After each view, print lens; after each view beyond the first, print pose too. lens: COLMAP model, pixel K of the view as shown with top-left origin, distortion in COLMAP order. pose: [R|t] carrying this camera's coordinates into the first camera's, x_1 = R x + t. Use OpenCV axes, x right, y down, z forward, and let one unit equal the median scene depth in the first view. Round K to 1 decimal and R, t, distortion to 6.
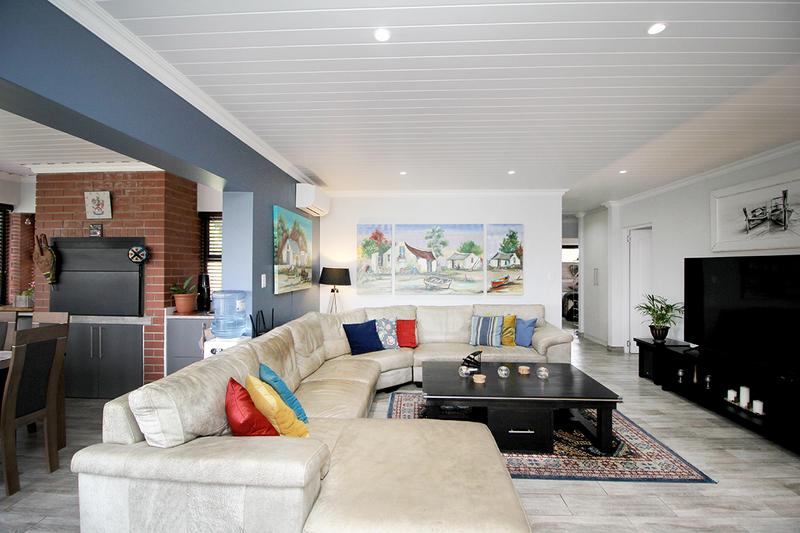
lens RADIAL K [[369.7, 0, 404.1], [0, 369.7, 264.4], [0, 0, 1]] dist [0.002784, -0.013857]
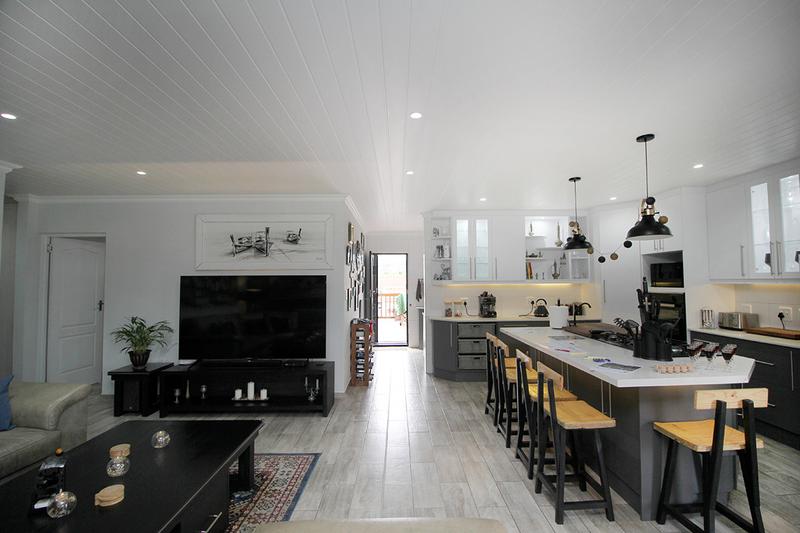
lens RADIAL K [[369.7, 0, 404.1], [0, 369.7, 264.4], [0, 0, 1]] dist [0.002784, -0.013857]
pose [[-0.054996, 0.041754, 0.997613, -0.249975], [-0.000177, 0.999125, -0.041827, -0.005555], [-0.998487, -0.002477, -0.054941, 0.404004]]
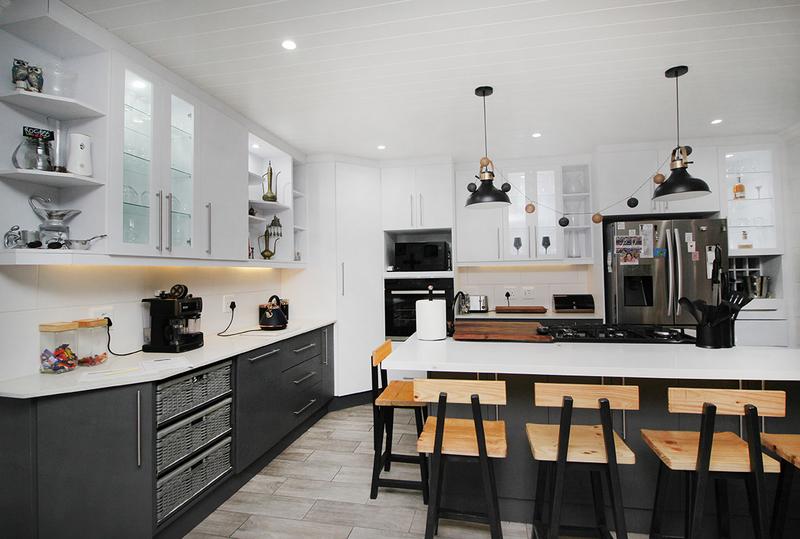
lens RADIAL K [[397.9, 0, 402.8], [0, 397.9, 257.9], [0, 0, 1]] dist [-0.000167, -0.000006]
pose [[-0.988038, 0.017719, 0.153189, 0.590428], [0.011087, 0.998968, -0.044045, 0.023162], [-0.153811, -0.041819, -0.987215, 0.533654]]
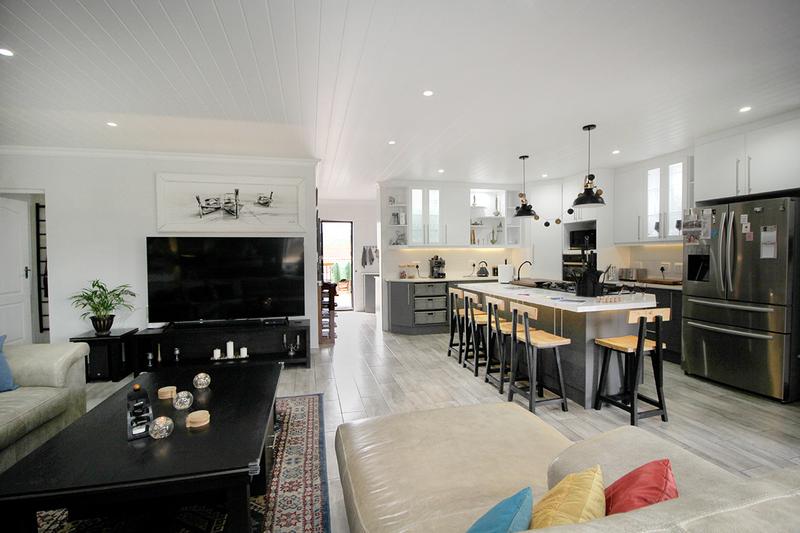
lens RADIAL K [[369.7, 0, 404.1], [0, 369.7, 264.4], [0, 0, 1]] dist [0.002784, -0.013857]
pose [[-0.283420, -0.028700, 0.958566, -0.316931], [0.001887, 0.999533, 0.030484, 0.024371], [-0.958994, 0.010448, -0.283233, 0.568187]]
